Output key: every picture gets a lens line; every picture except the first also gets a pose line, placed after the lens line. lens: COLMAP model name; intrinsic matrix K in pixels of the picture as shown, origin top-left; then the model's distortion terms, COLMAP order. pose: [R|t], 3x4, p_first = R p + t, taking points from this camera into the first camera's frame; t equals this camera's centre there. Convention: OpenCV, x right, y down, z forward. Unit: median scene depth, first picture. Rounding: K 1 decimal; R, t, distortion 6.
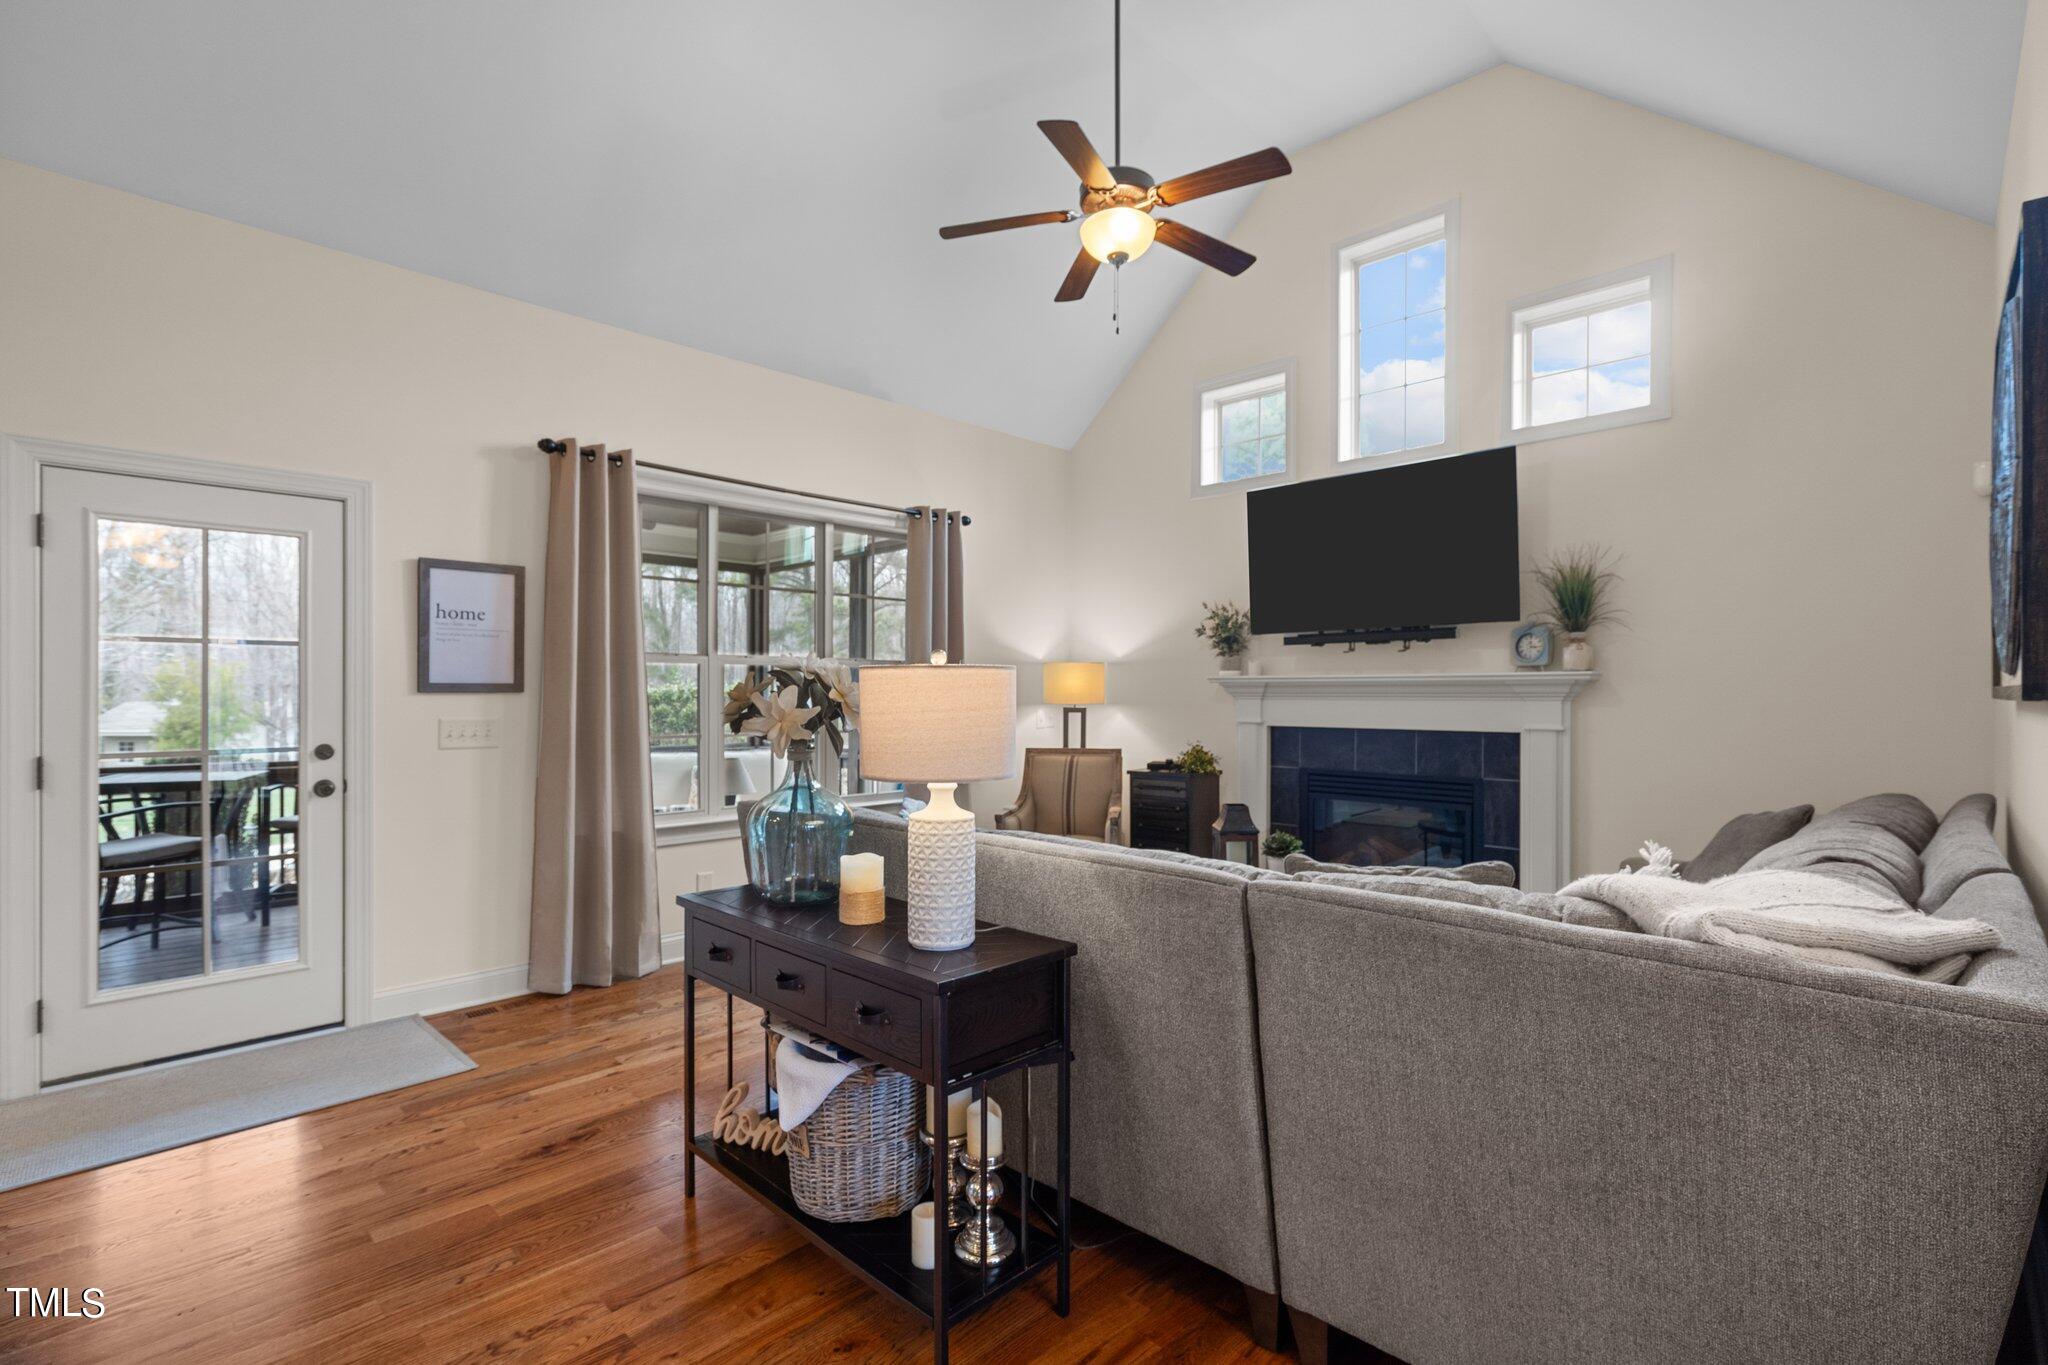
lens RADIAL K [[938.5, 0, 1031.2], [0, 938.5, 686.0], [0, 0, 1]] dist [0.004681, -0.000966]
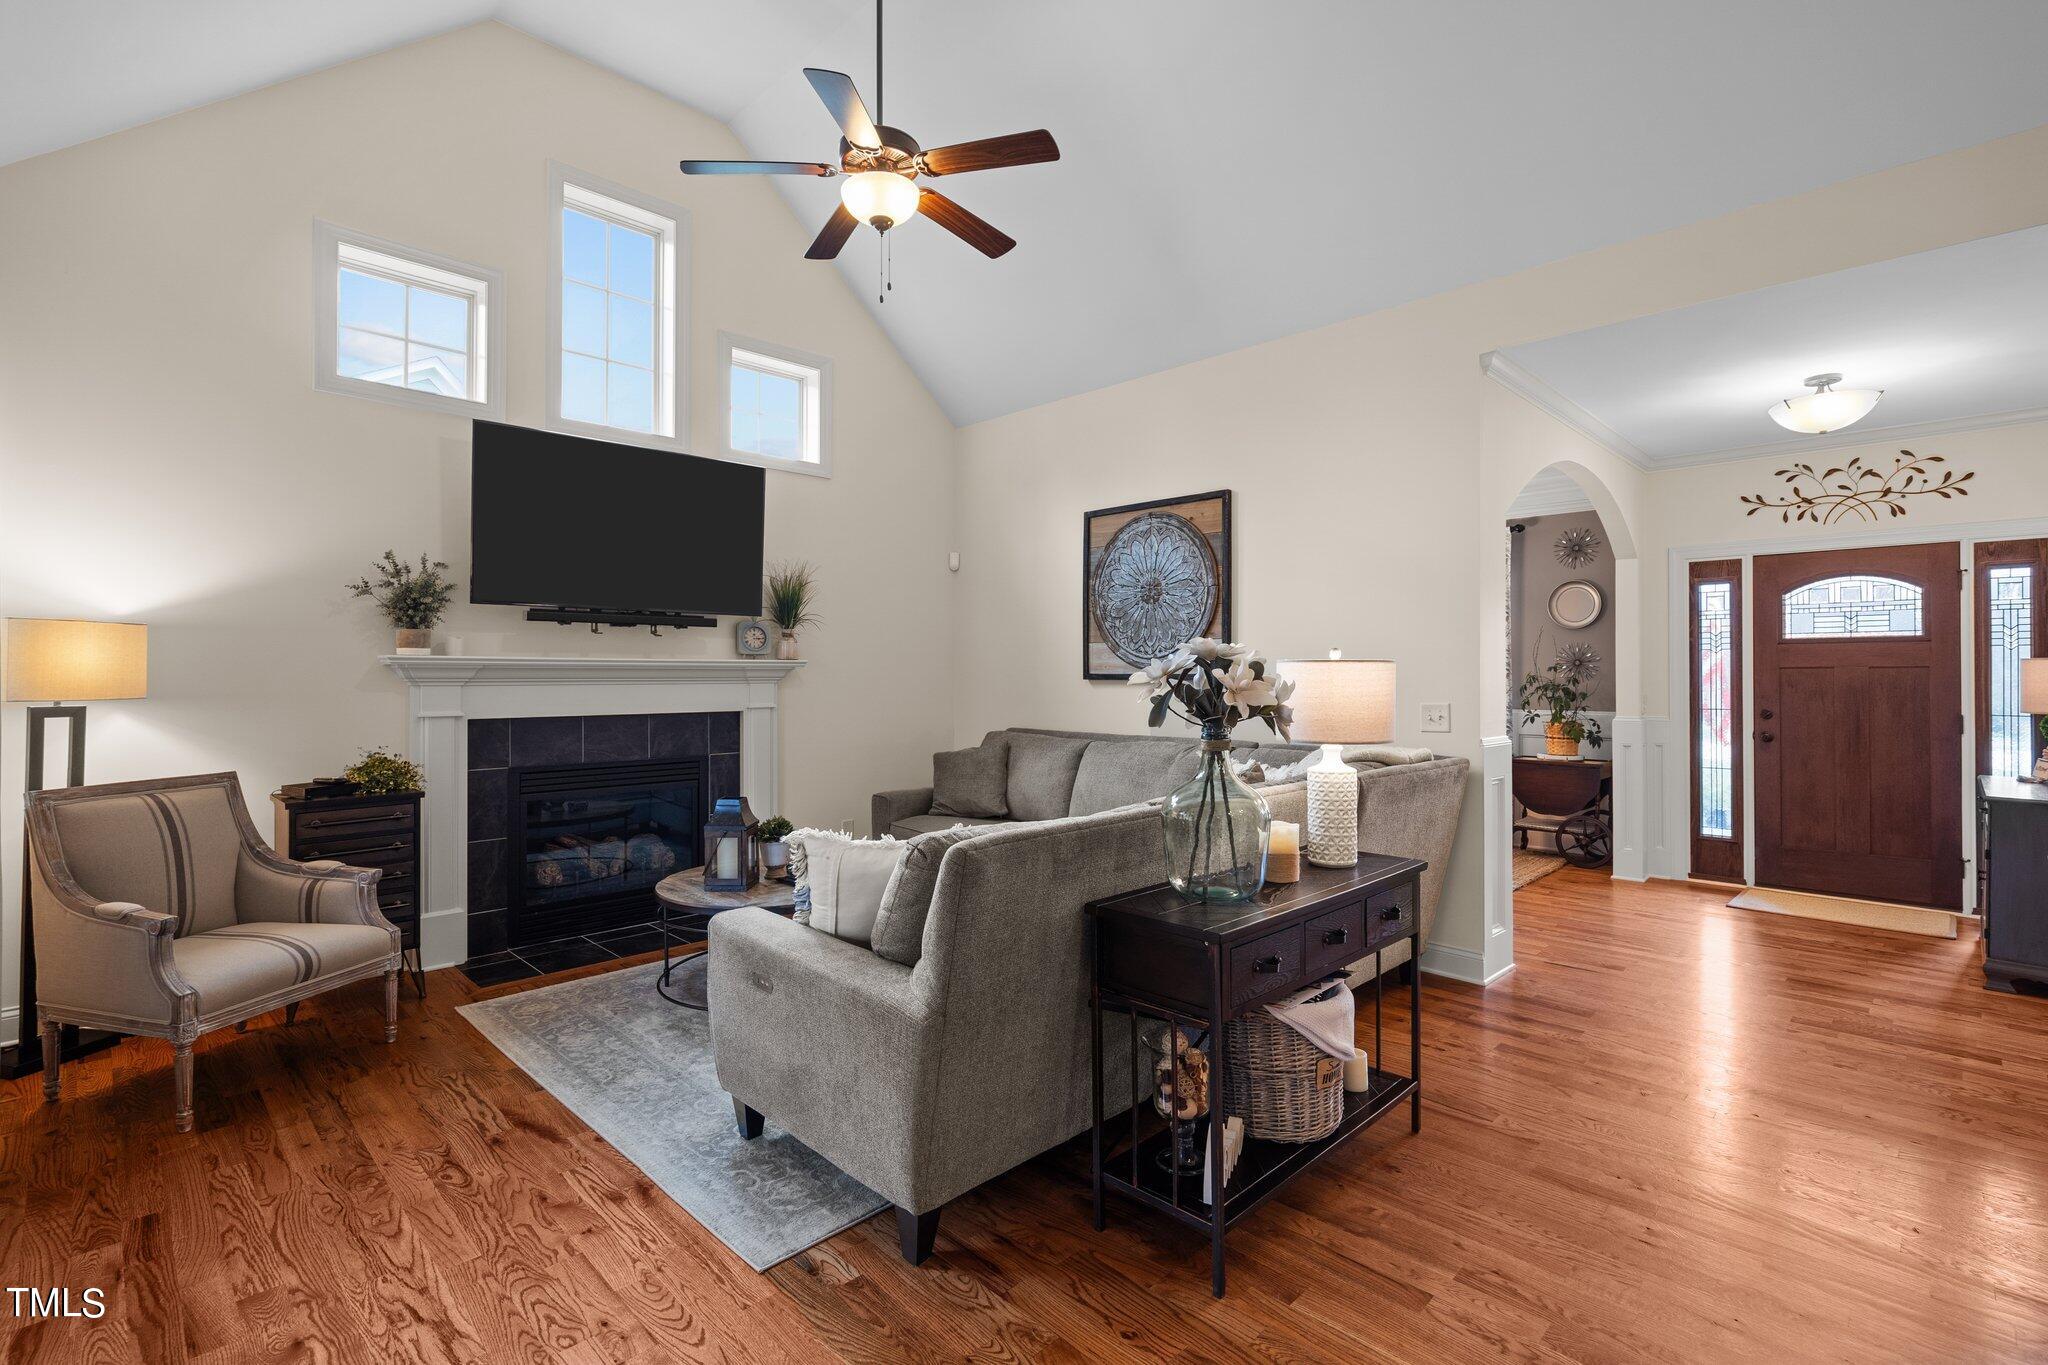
lens RADIAL K [[938.5, 0, 1031.8], [0, 938.5, 671.2], [0, 0, 1]] dist [0.004681, -0.000966]
pose [[0.002007, 0.003390, 0.999992, -0.620244], [-0.006613, 0.999972, -0.003376, 0.001468], [-0.999976, -0.006606, 0.002029, 0.610495]]
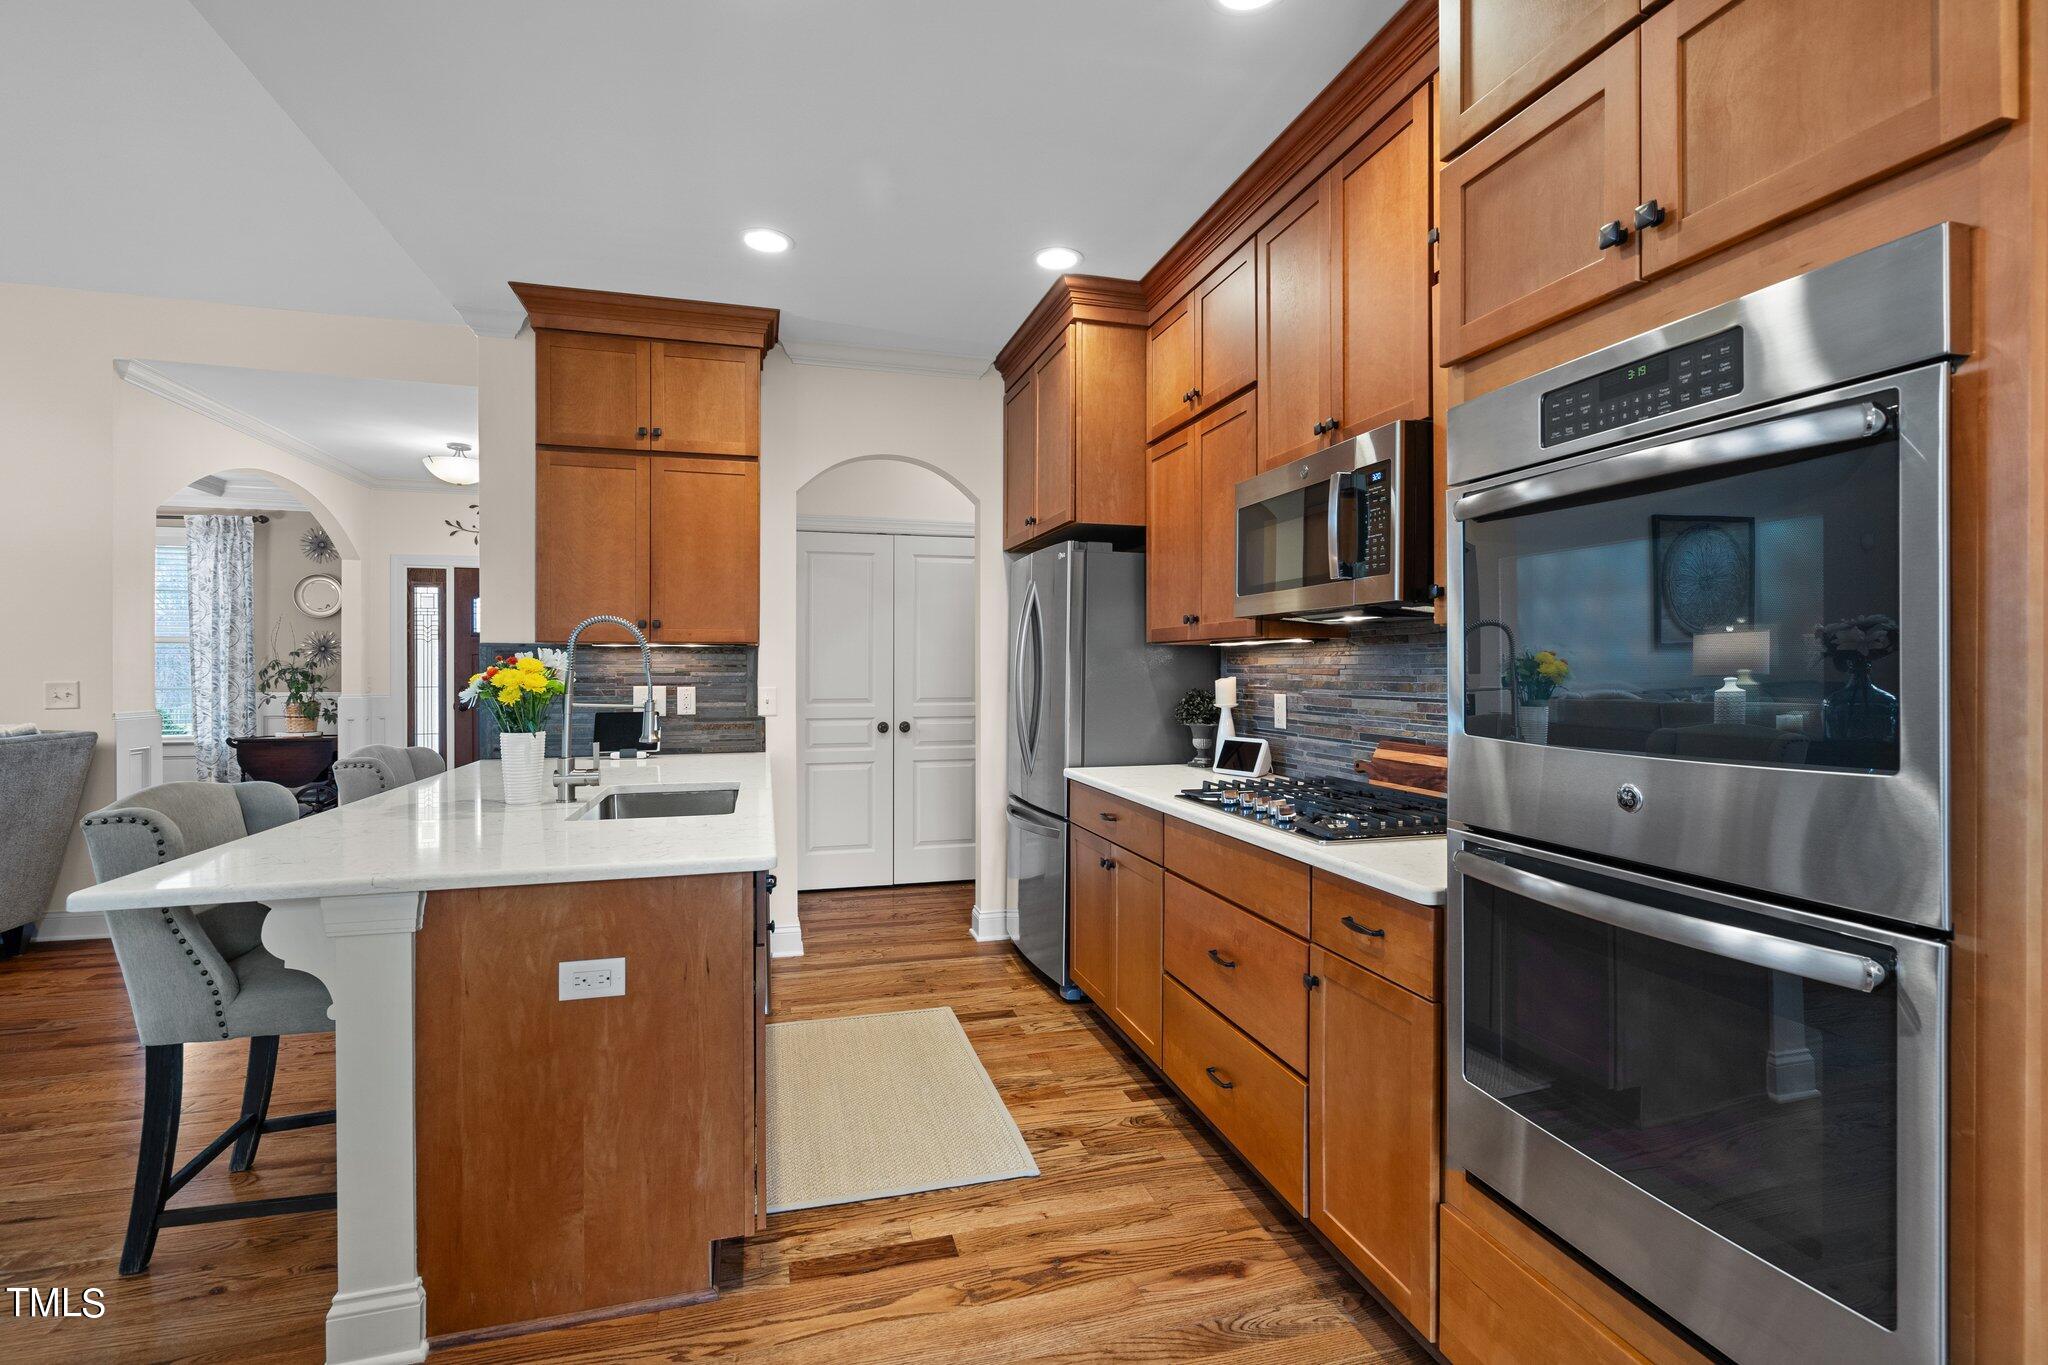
lens RADIAL K [[938.5, 0, 1026.0], [0, 938.5, 666.6], [0, 0, 1]] dist [0.004681, -0.000966]
pose [[-0.864713, -0.003109, 0.502257, -1.077706], [-0.007917, 0.999941, -0.007441, 0.012781], [-0.502204, -0.010411, -0.864687, 0.545883]]
